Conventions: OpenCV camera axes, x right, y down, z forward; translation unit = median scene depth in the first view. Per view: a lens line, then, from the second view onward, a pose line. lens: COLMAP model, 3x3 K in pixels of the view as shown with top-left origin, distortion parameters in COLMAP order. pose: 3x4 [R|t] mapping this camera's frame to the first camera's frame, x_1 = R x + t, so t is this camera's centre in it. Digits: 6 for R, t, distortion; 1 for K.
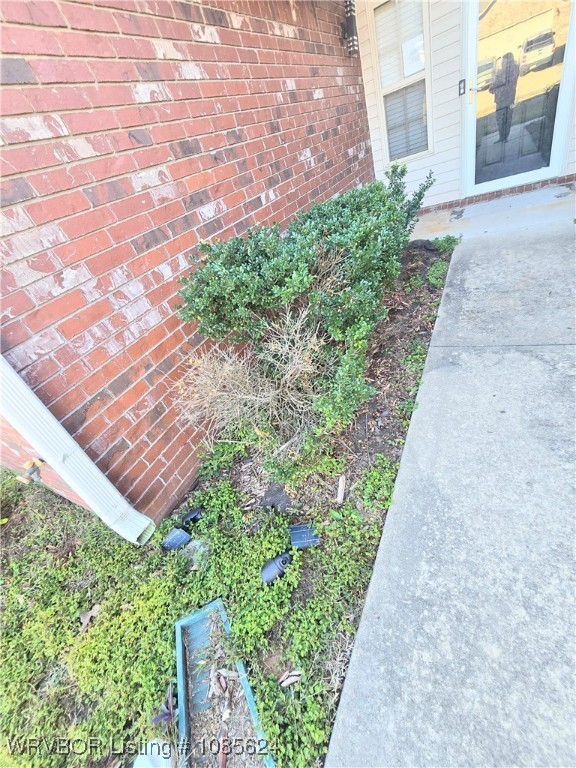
lens RADIAL K [[310.0, 0, 287.8], [0, 310.0, 383.9], [0, 0, 1]] dist [0.001987, 0.000124]
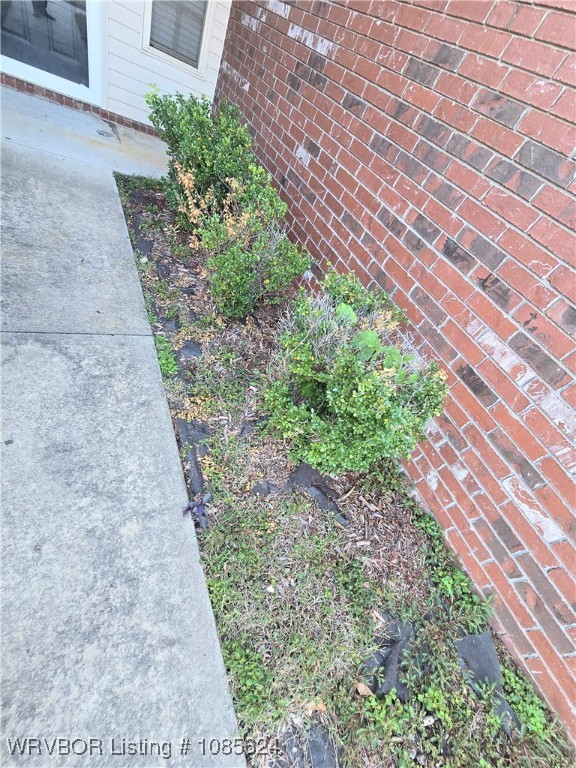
lens RADIAL K [[310.0, 0, 288.8], [0, 310.0, 384.7], [0, 0, 1]] dist [0.001987, 0.000124]
pose [[0.441056, -0.199718, 0.874976, 0.338193], [-0.000363, 0.974886, 0.222706, -0.179821], [-0.897480, -0.098544, 0.429906, 0.109232]]
